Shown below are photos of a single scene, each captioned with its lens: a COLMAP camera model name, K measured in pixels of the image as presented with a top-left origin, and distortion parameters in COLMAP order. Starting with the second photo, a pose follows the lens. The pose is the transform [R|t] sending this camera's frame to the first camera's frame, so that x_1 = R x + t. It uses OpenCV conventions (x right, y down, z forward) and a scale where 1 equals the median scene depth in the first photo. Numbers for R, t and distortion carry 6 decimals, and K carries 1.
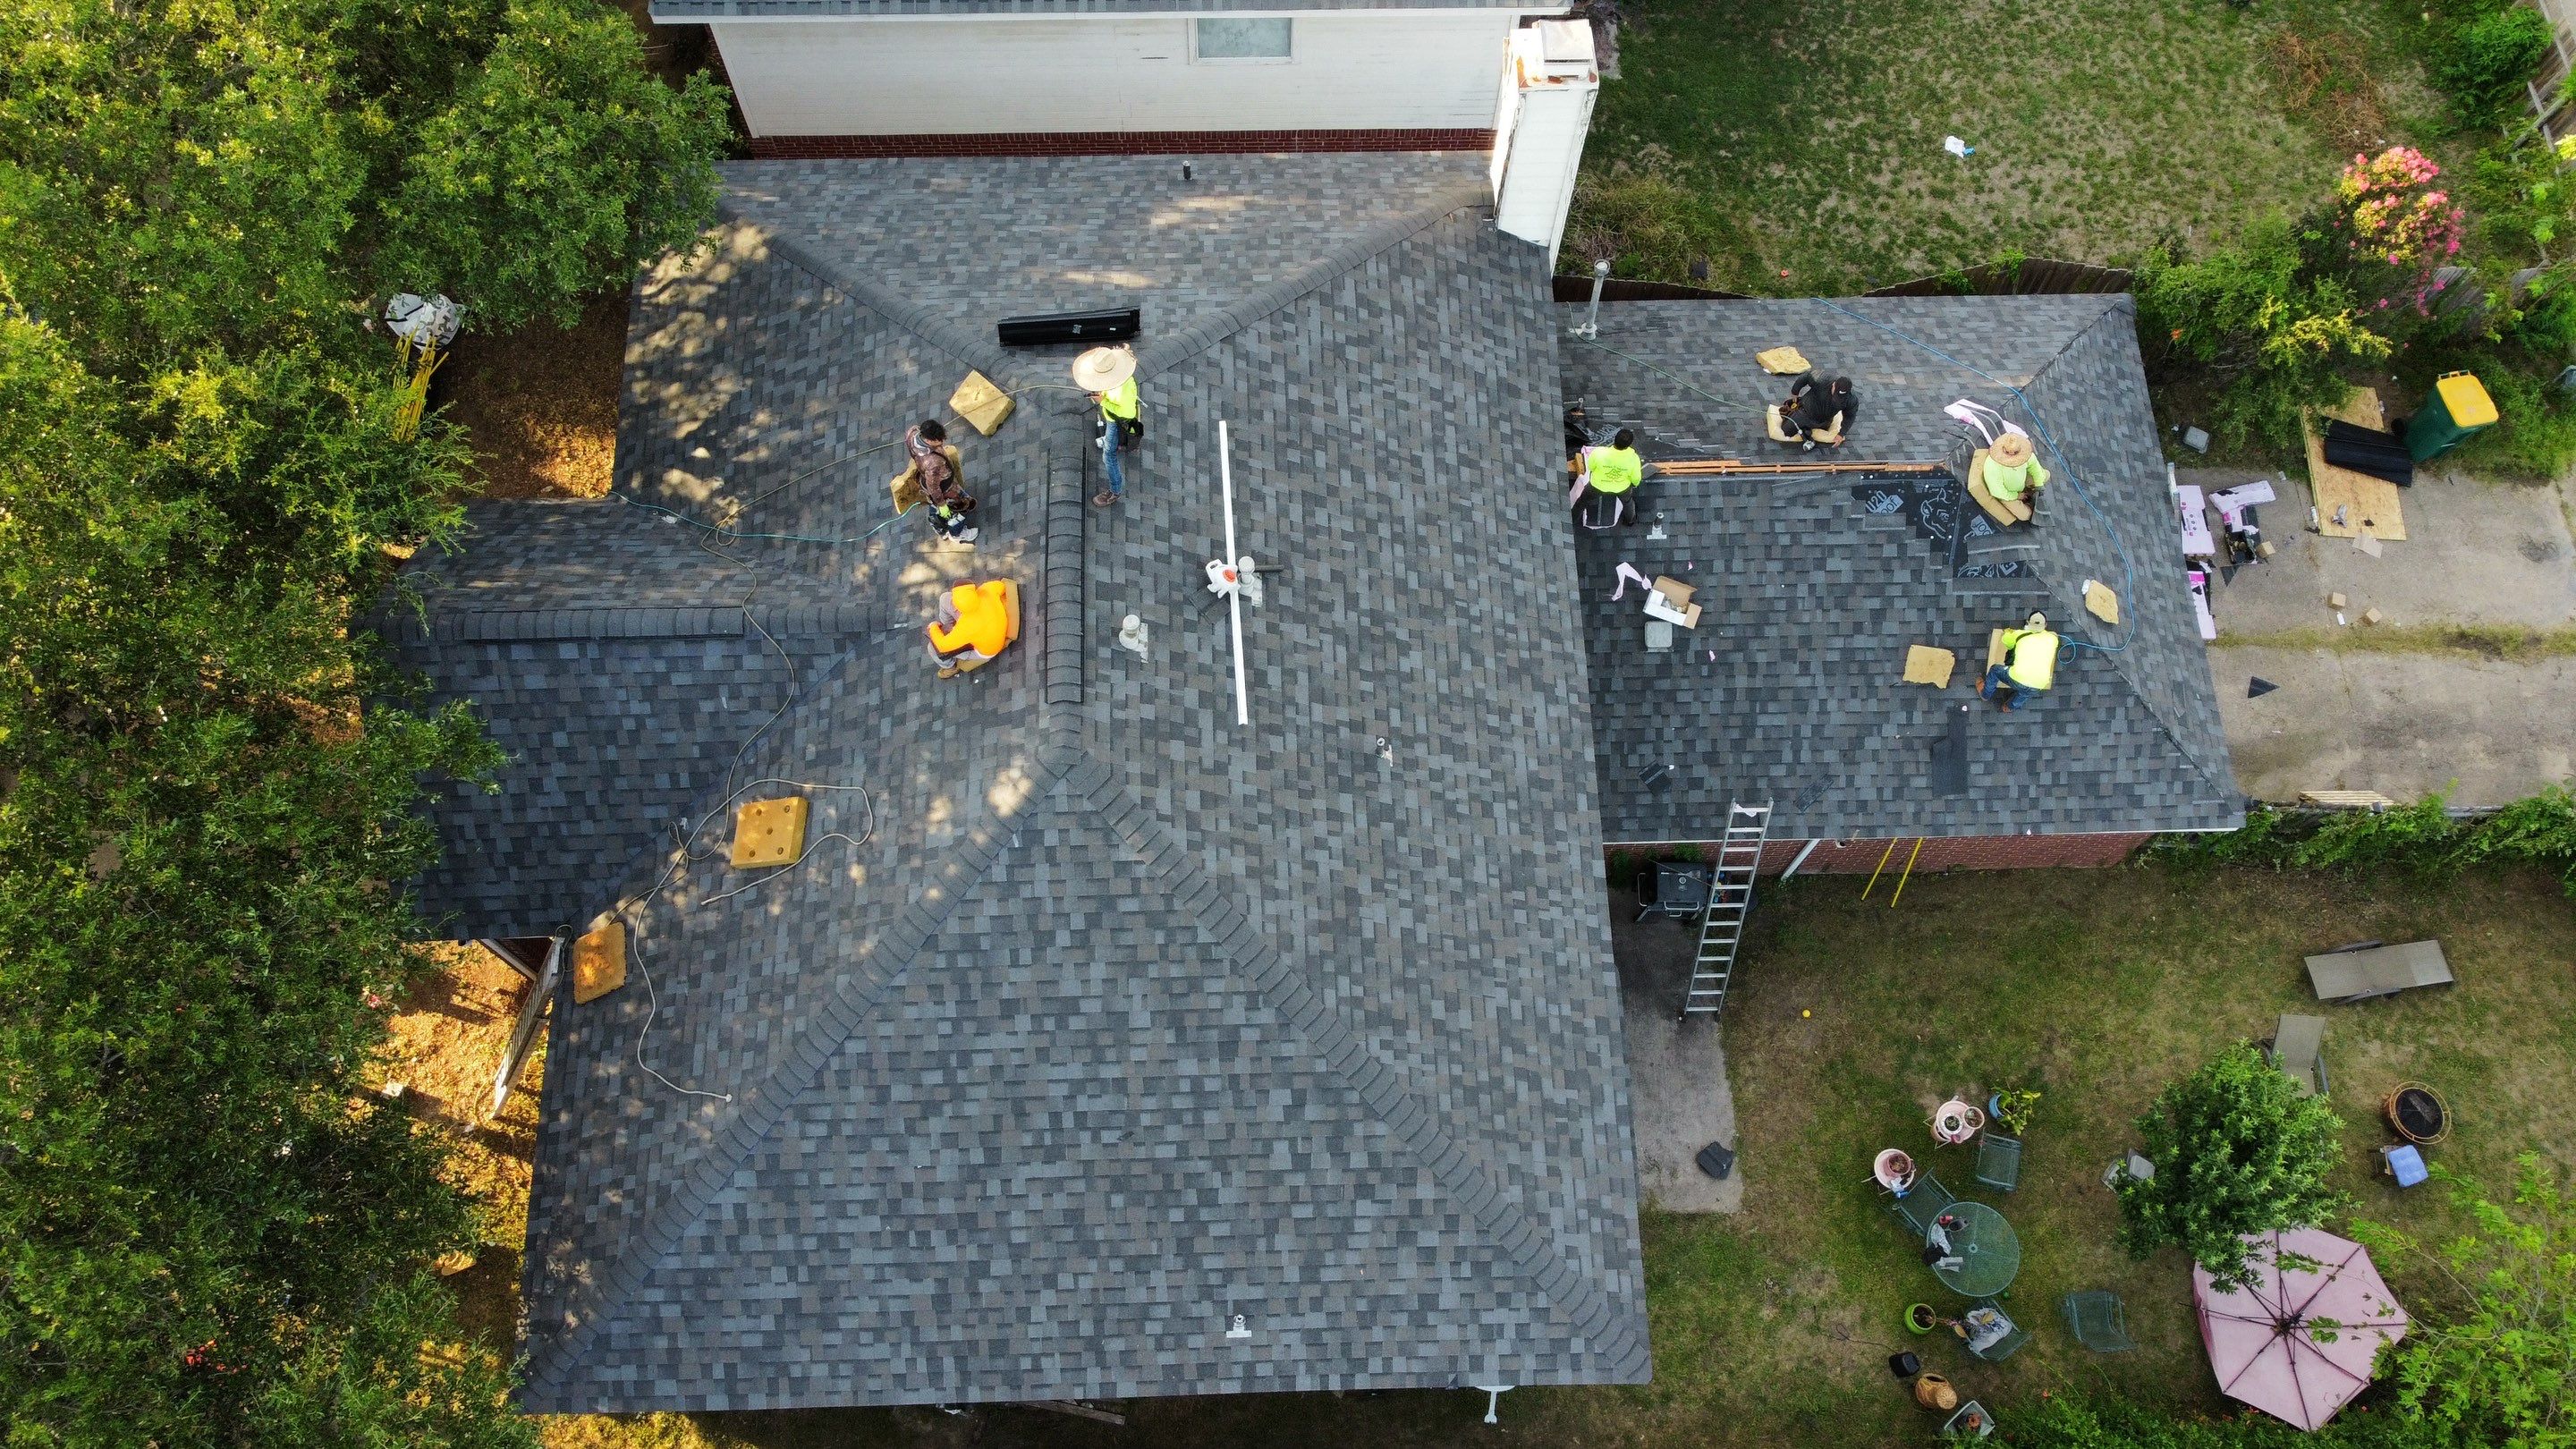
lens RADIAL K [[1977.8, 0, 1302.7], [0, 1977.8, 721.7], [0, 0, 1]] dist [-0.008158, -0.004992]
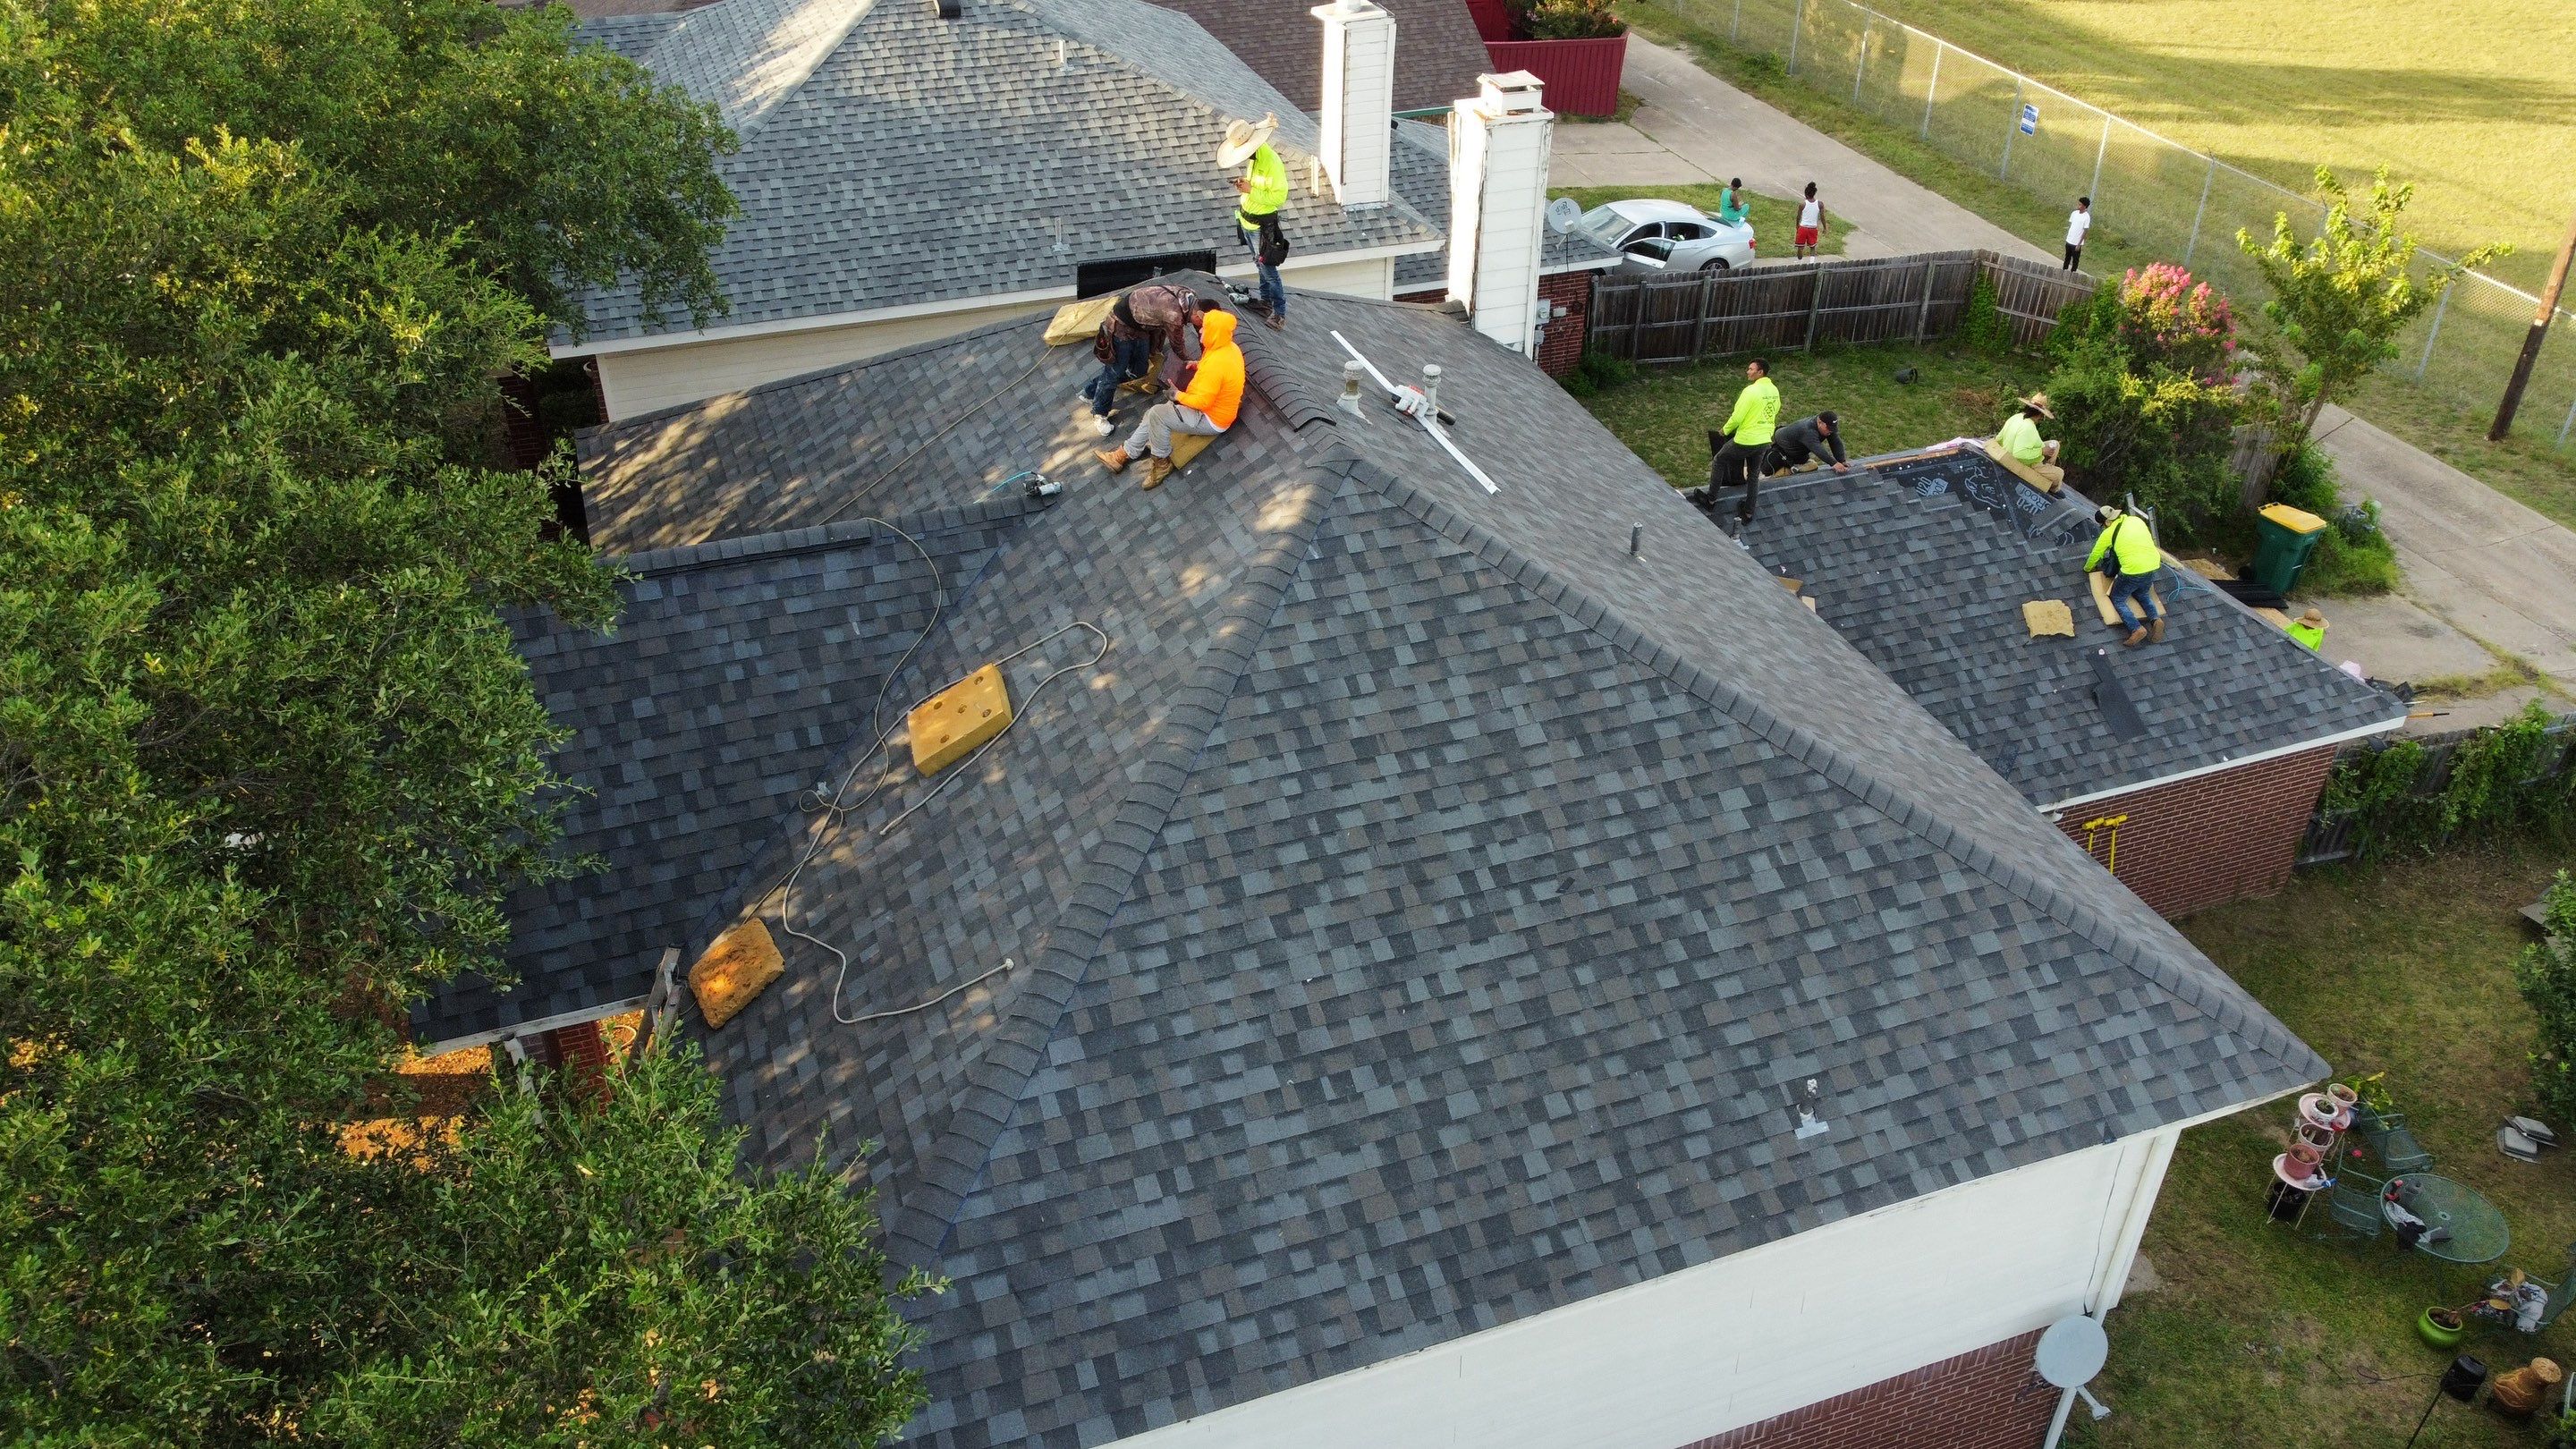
lens RADIAL K [[1959.9, 0, 1288.0], [0, 1959.9, 724.5], [0, 0, 1]] dist [-0.002955, -0.010170]
pose [[0.949161, -0.185447, 0.254366, -0.331661], [0.294938, 0.806316, -0.512704, 0.464144], [-0.110020, 0.561661, 0.820020, 0.364632]]
